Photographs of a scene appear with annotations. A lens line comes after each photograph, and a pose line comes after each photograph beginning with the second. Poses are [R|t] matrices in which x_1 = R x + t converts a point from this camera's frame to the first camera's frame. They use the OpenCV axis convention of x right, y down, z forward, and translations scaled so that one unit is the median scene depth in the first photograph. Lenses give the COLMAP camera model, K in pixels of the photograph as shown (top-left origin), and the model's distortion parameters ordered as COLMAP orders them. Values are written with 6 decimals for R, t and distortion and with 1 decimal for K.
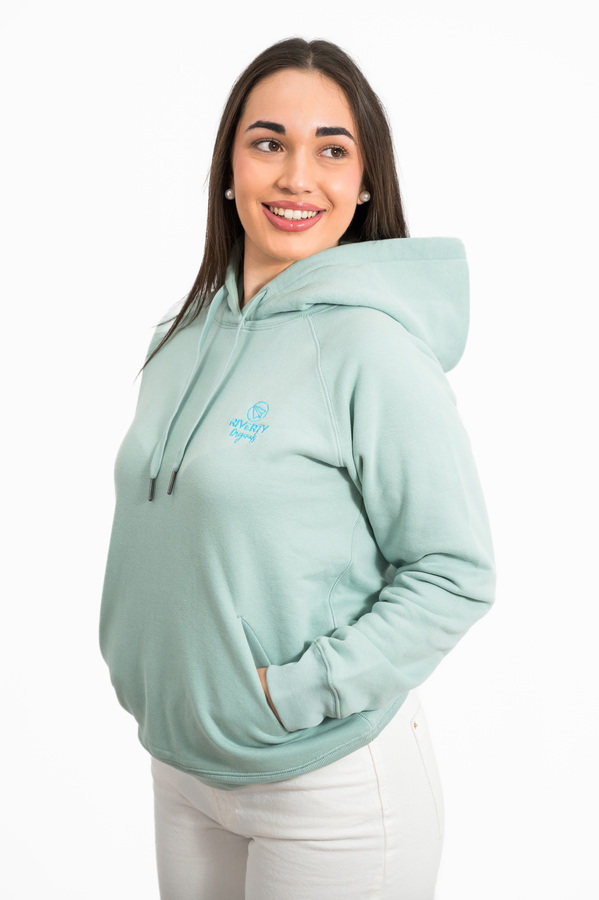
lens RADIAL K [[1724.0, 0, 300.0], [0, 1724.0, 454.8], [0, 0, 1]] dist [0.292355, 0.000000]
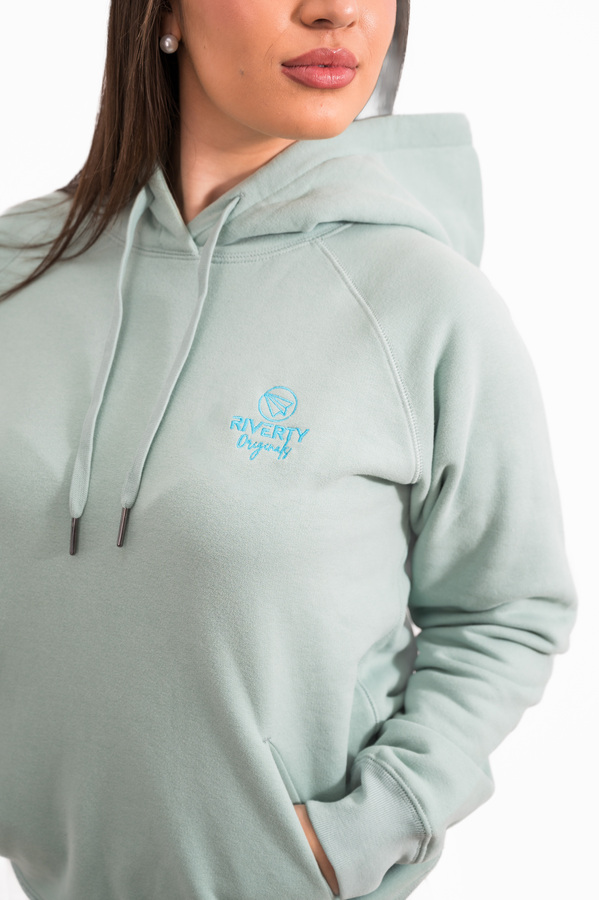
lens RADIAL K [[1497.2, 0, 298.9], [0, 1497.2, 451.6], [0, 0, 1]] dist [0.042931, 0.000000]
pose [[0.930059, -0.073982, 0.359885, -0.204722], [0.038774, 0.993811, 0.104093, -0.061932], [-0.365359, -0.082858, 0.927172, 0.502459]]
